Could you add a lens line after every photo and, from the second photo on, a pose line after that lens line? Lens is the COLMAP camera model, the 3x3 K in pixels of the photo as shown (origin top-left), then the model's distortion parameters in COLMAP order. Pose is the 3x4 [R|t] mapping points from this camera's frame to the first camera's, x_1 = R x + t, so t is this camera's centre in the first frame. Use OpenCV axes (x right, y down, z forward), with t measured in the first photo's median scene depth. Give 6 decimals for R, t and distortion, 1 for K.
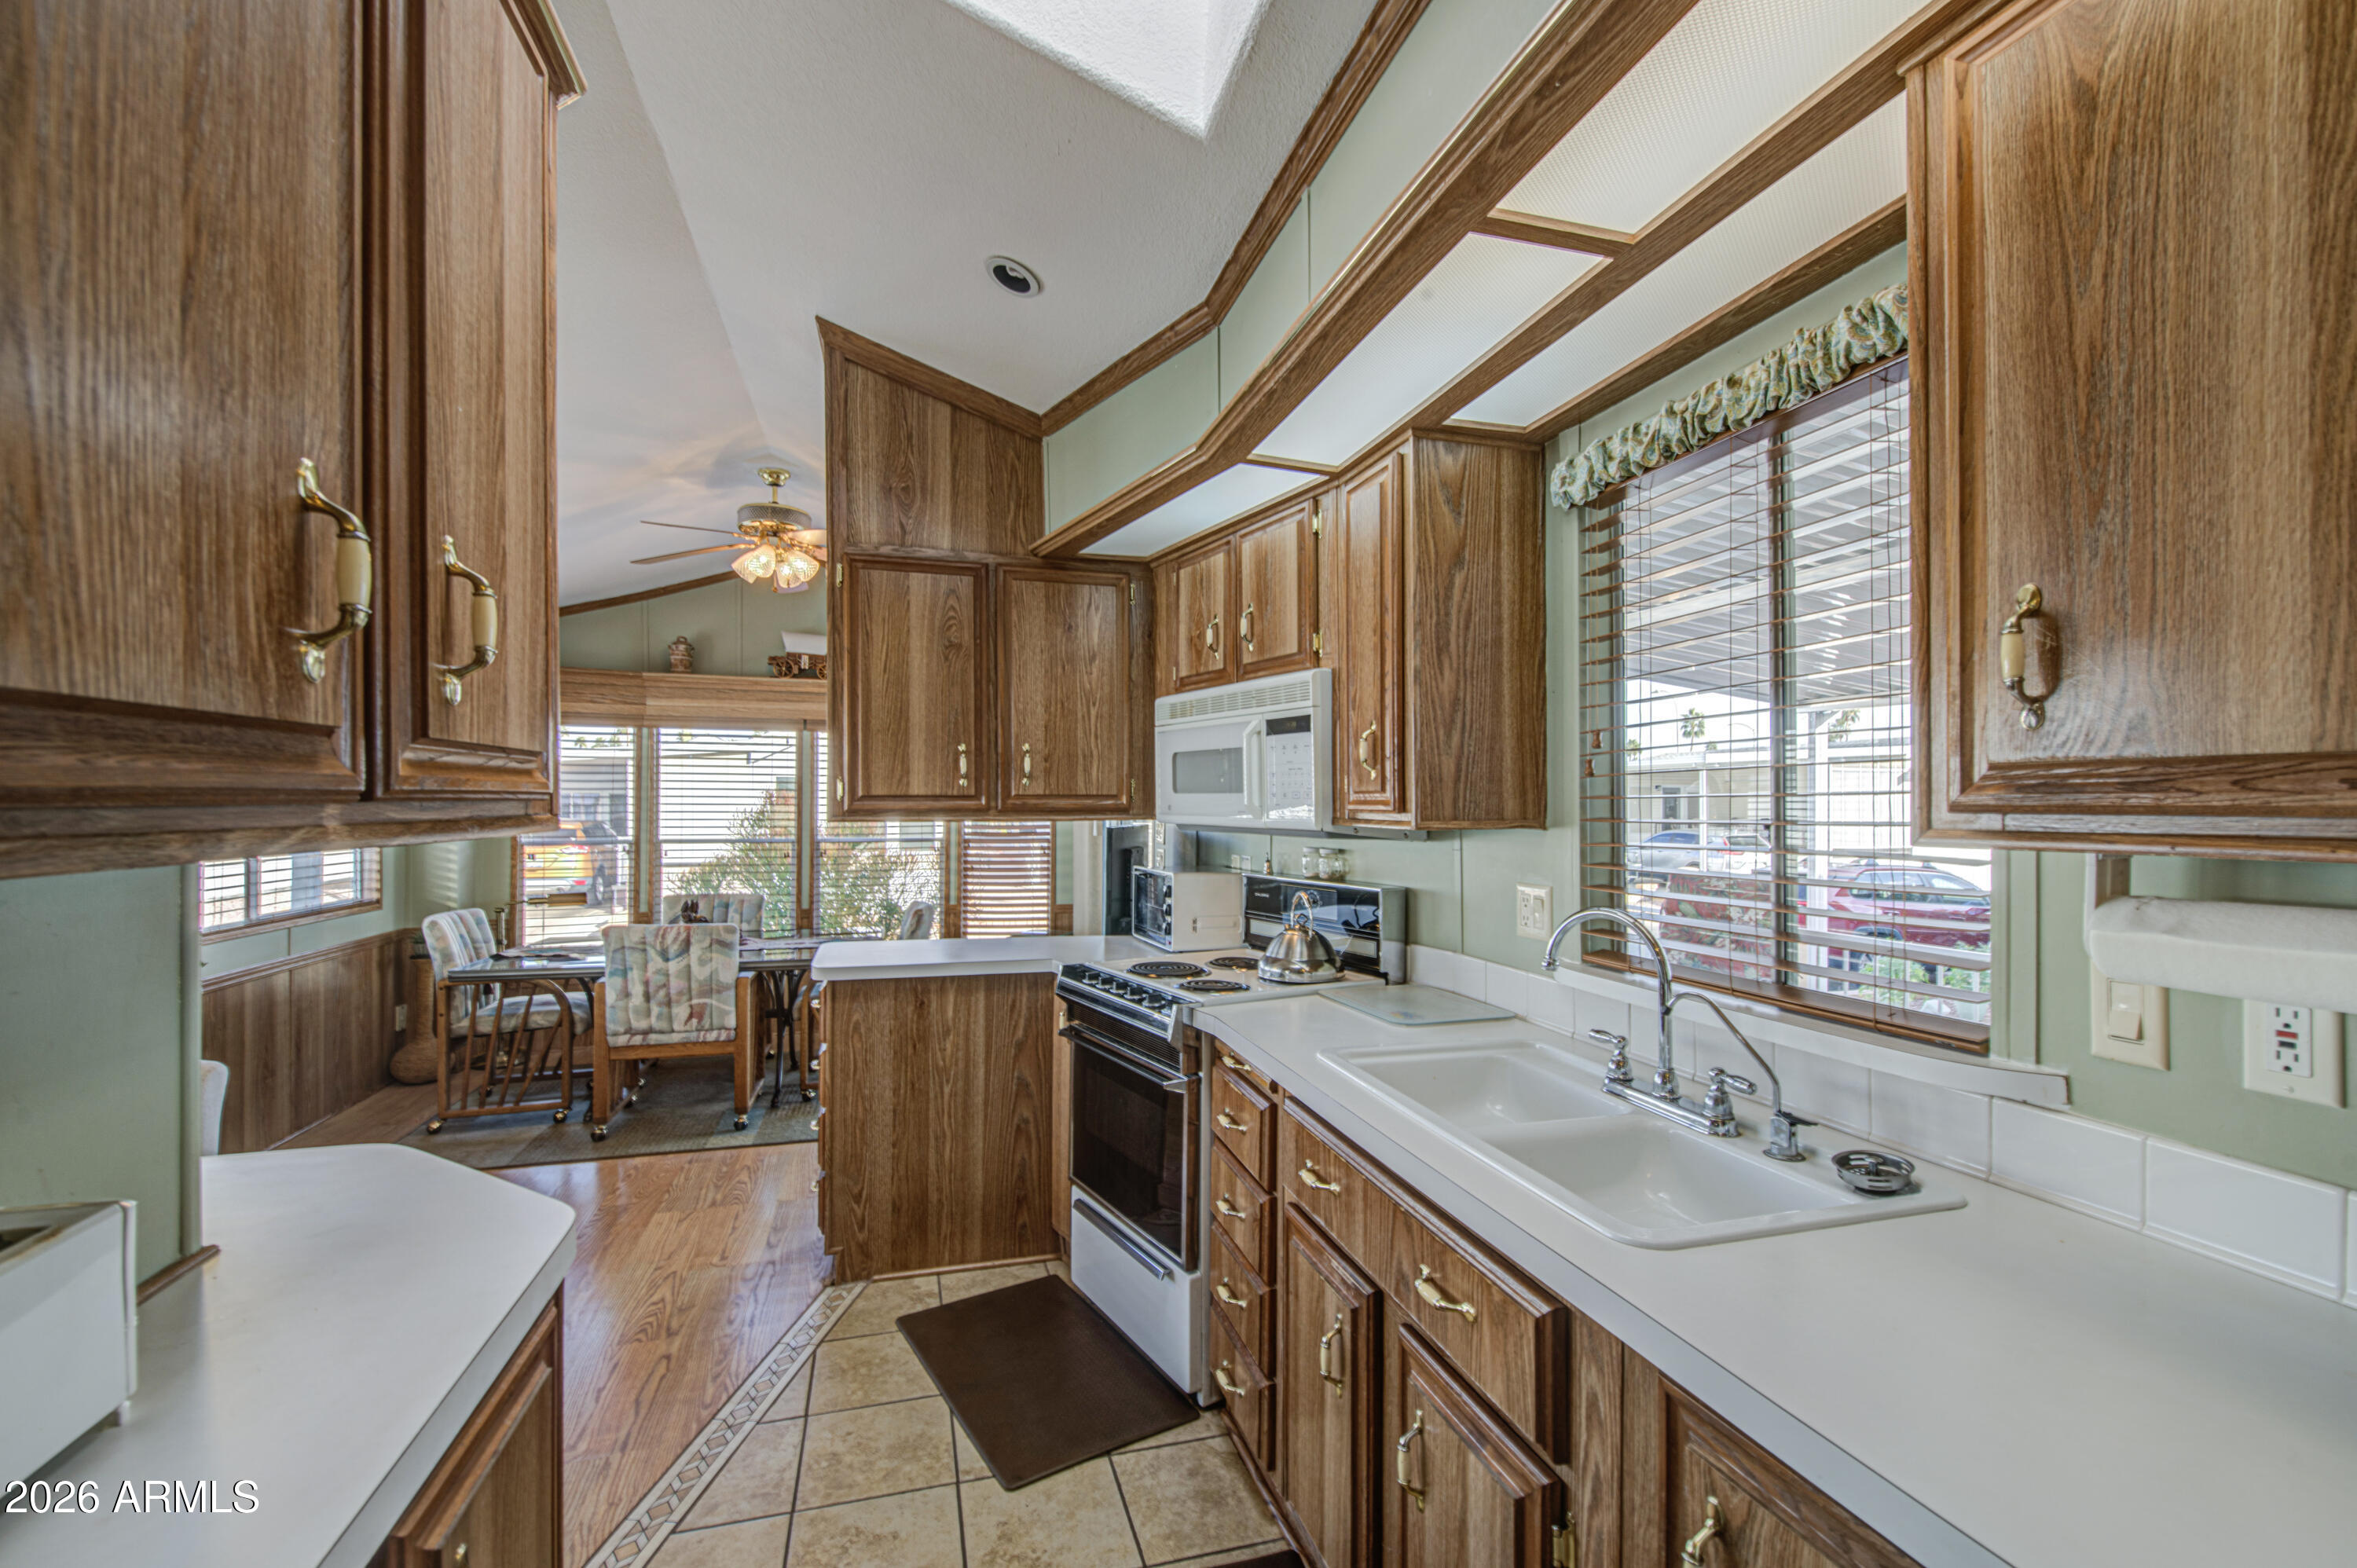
lens RADIAL K [[967.6, 0, 1175.2], [0, 967.6, 799.2], [0, 0, 1]] dist [0.001653, -0.001936]
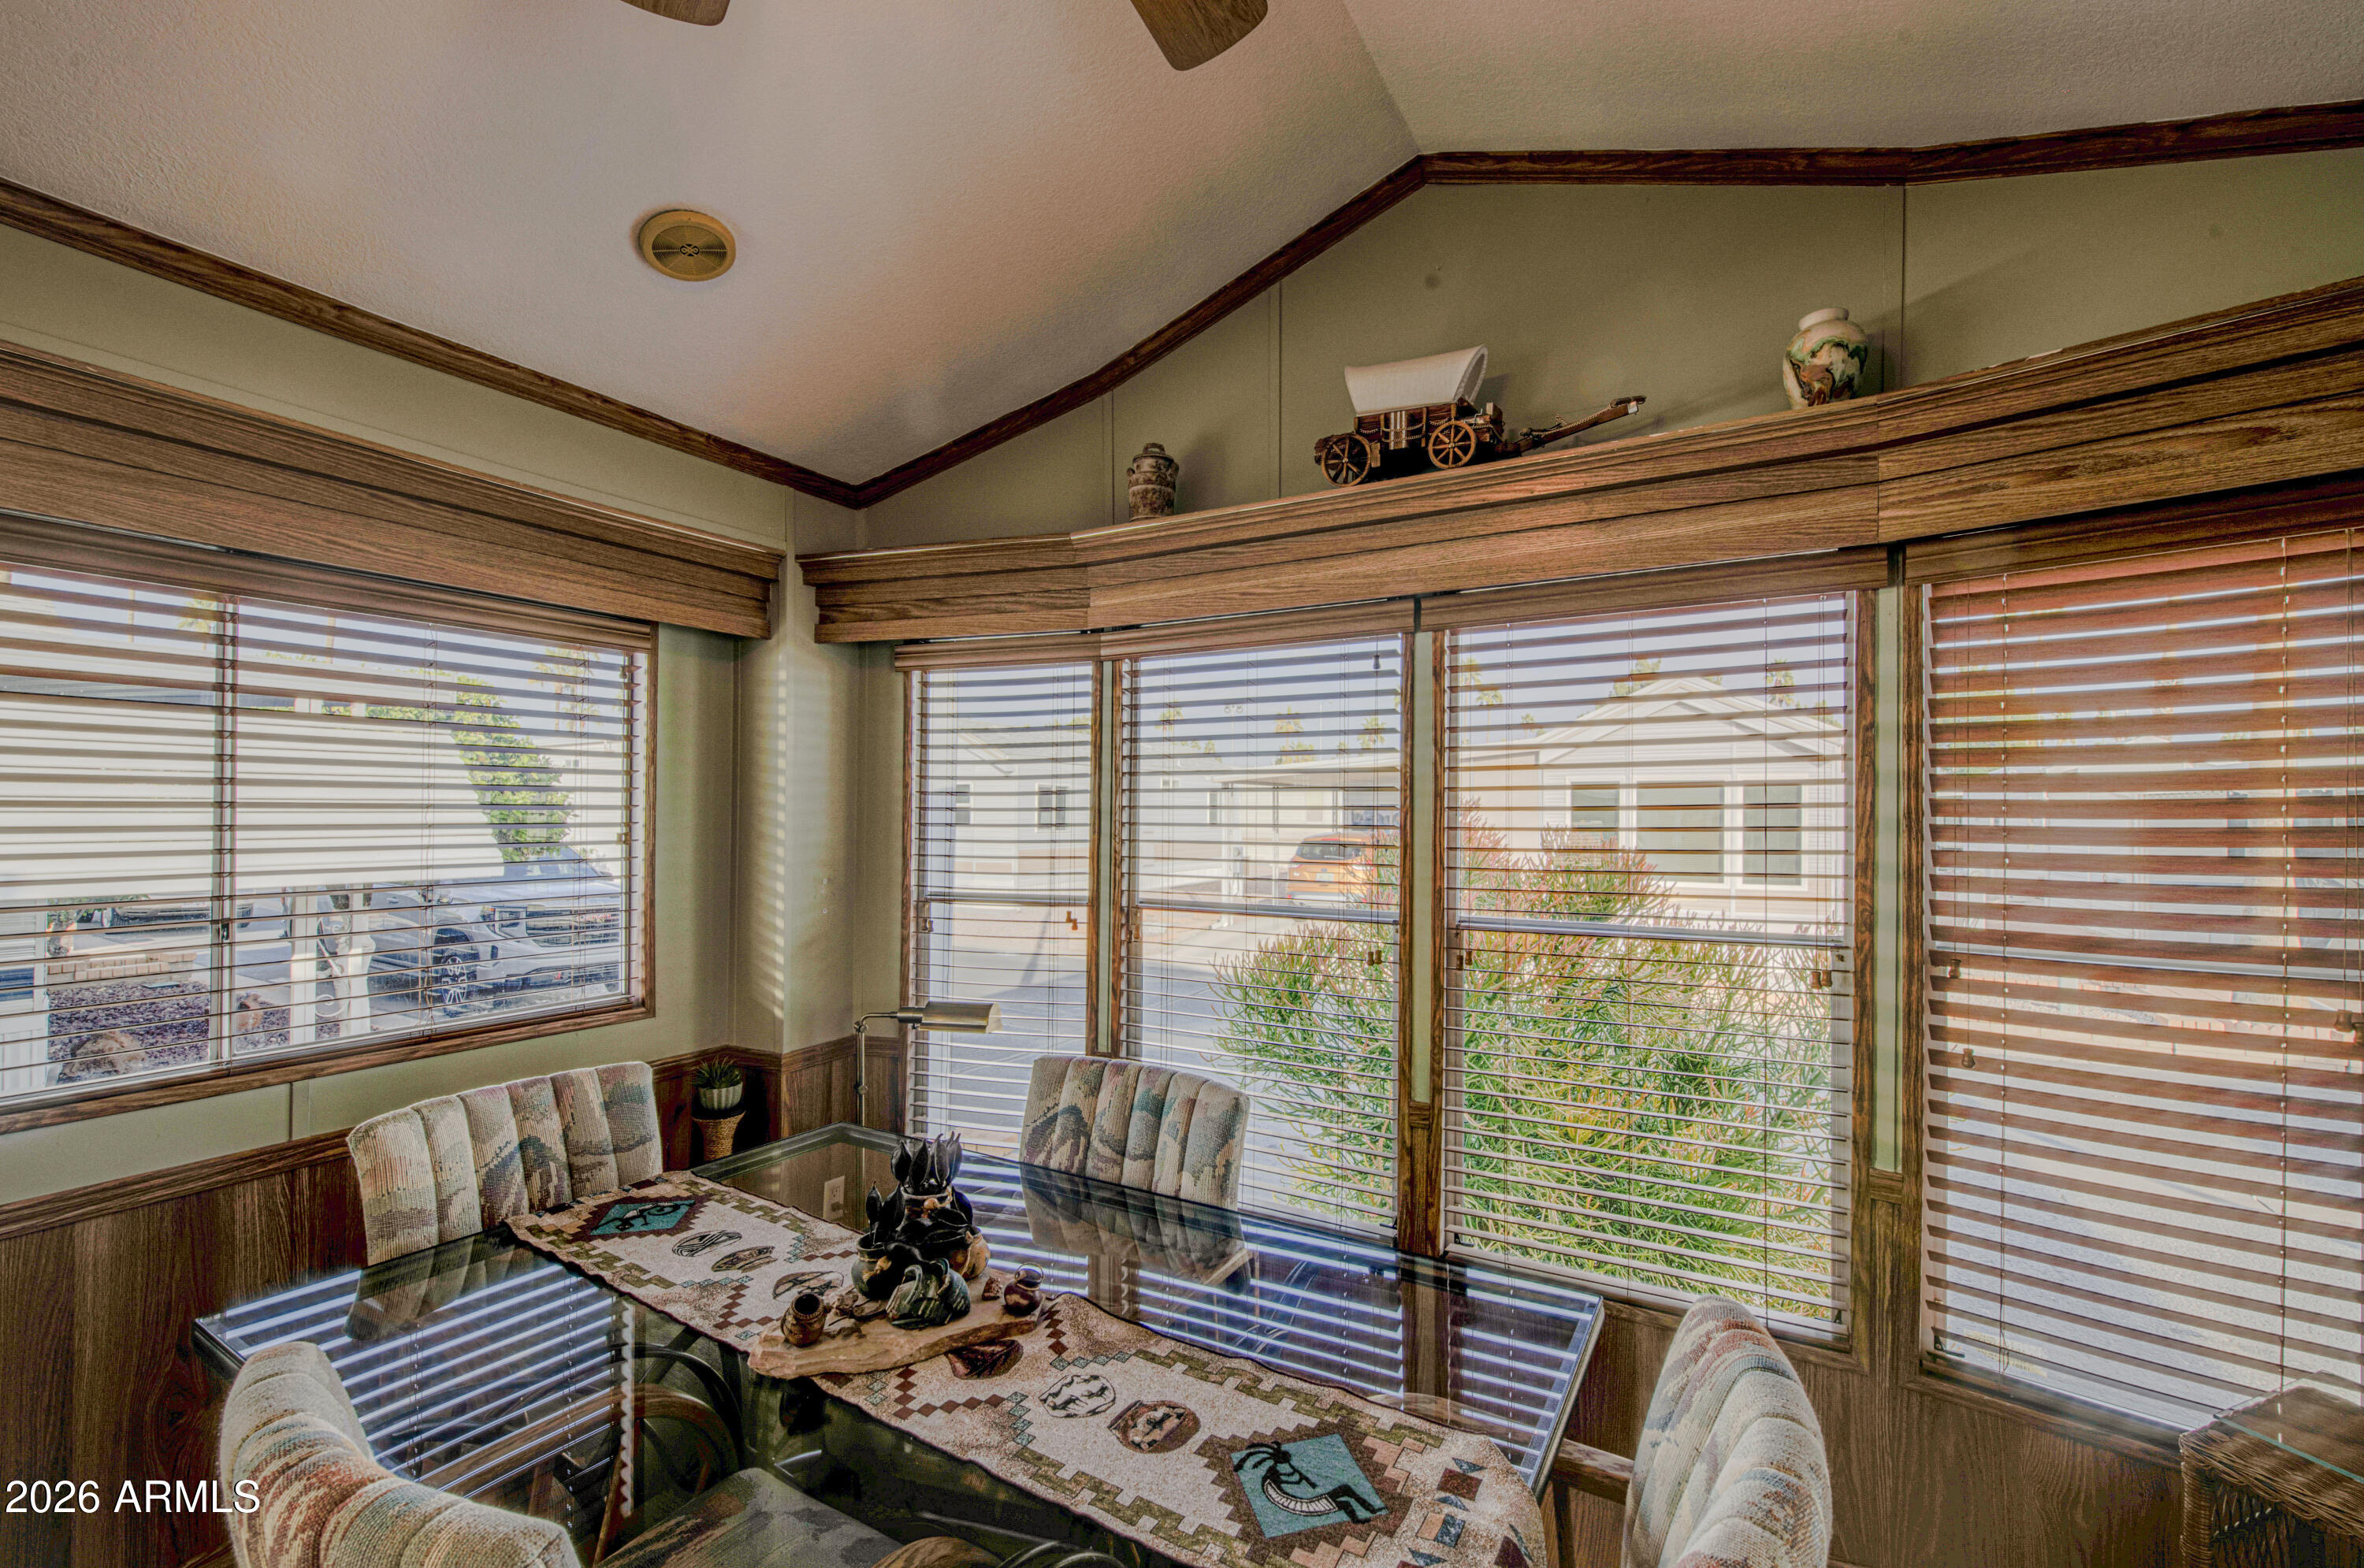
lens RADIAL K [[1022.3, 0, 1178.4], [0, 1022.3, 809.9], [0, 0, 1]] dist [0.003672, 0.000186]
pose [[0.694555, -0.004903, -0.719423, -0.165475], [0.000958, 0.999982, -0.005890, 0.000965], [0.719439, 0.003402, 0.694548, 0.672430]]
